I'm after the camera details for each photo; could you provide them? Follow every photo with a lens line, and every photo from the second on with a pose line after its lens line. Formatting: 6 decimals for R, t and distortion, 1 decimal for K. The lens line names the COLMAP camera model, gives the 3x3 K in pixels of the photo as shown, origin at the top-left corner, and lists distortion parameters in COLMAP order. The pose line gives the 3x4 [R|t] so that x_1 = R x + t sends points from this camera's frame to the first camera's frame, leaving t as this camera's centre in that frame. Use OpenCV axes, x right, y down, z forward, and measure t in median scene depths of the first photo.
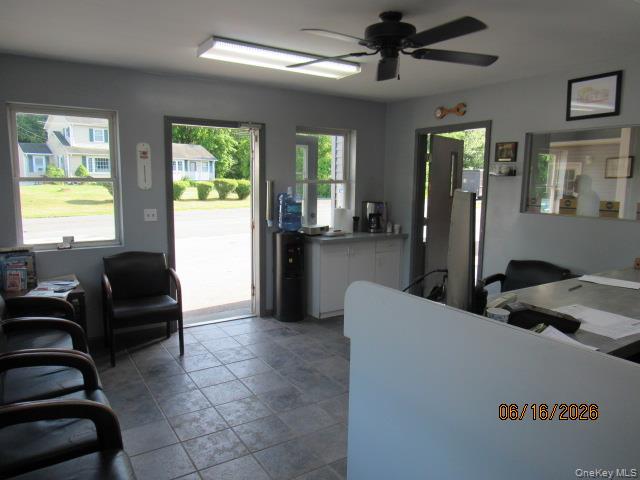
lens RADIAL K [[456.0, 0, 317.2], [0, 456.0, 242.6], [0, 0, 1]] dist [-0.024507, 0.004409]
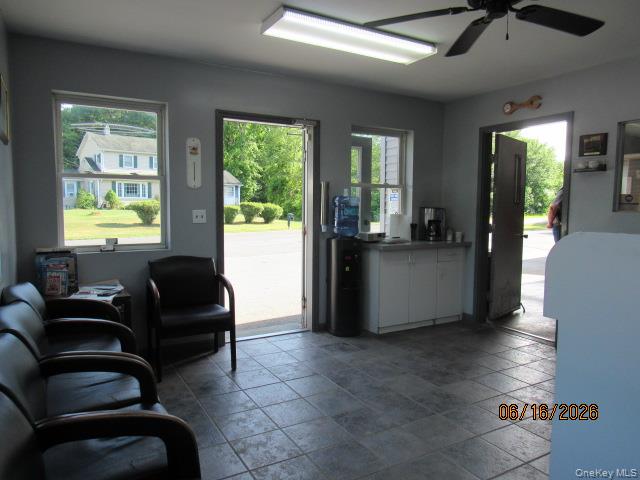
lens RADIAL K [[456.0, 0, 317.2], [0, 456.0, 242.6], [0, 0, 1]] dist [-0.024507, 0.004409]
pose [[0.998874, -0.001203, -0.047432, -0.079073], [-0.001502, 0.998376, -0.056957, 0.041111], [0.047424, 0.056964, 0.997249, 0.090334]]
